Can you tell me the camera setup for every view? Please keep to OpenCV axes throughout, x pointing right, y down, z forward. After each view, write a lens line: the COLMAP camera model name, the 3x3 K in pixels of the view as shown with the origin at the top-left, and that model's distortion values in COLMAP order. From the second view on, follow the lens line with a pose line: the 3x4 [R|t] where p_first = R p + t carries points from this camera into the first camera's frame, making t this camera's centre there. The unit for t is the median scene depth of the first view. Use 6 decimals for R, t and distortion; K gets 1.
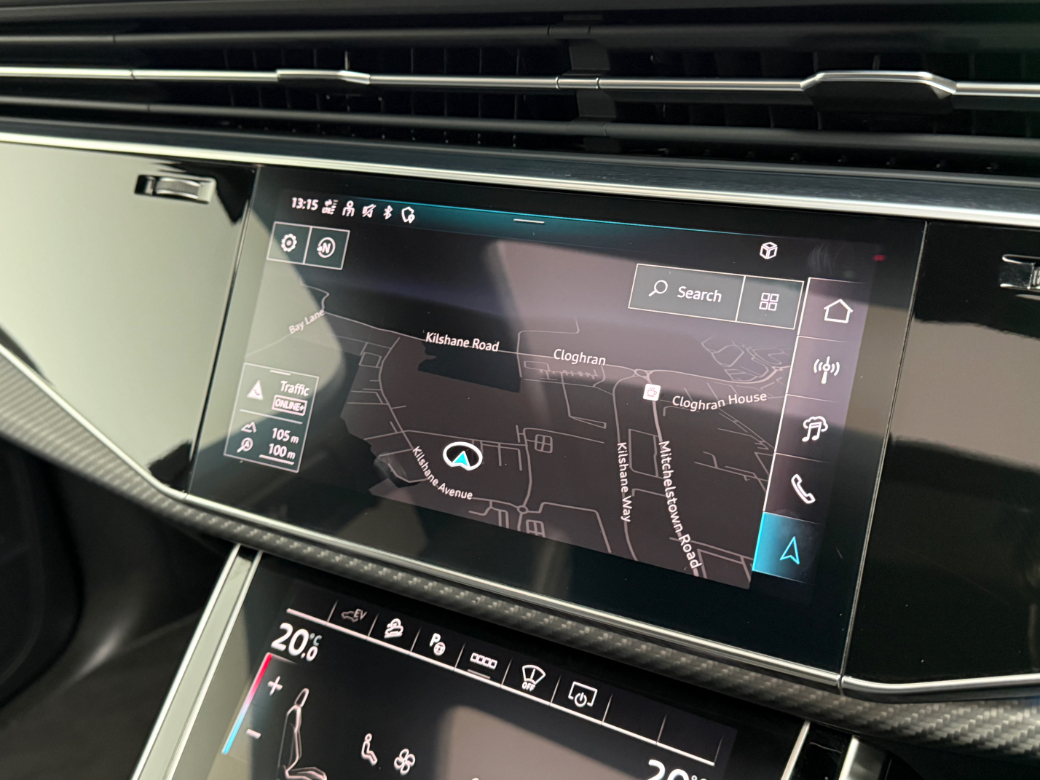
lens RADIAL K [[1090.9, 0, 516.2], [0, 1090.9, 392.2], [0, 0, 1]] dist [0.083036, 0.000000]
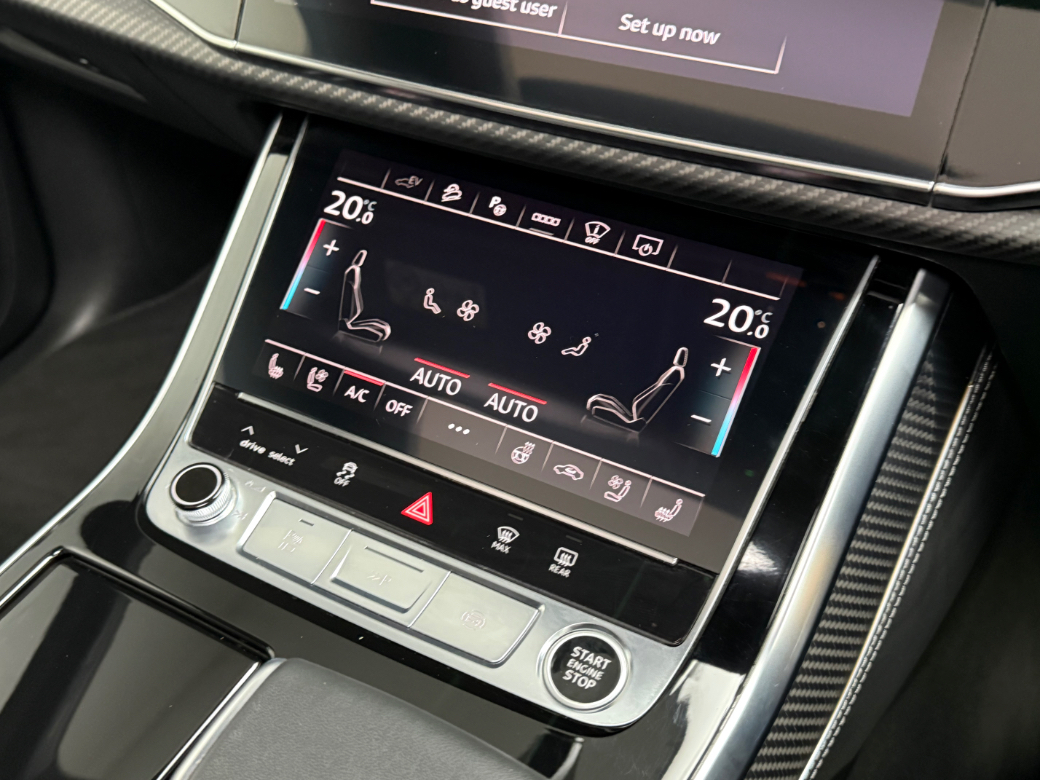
lens RADIAL K [[1090.9, 0, 516.7], [0, 1090.9, 392.2], [0, 0, 1]] dist [0.083036, 0.000000]
pose [[0.998351, 0.024451, 0.051945, -0.101681], [-0.036103, 0.970871, 0.236867, 0.156726], [-0.044640, -0.238352, 0.970152, -0.014829]]
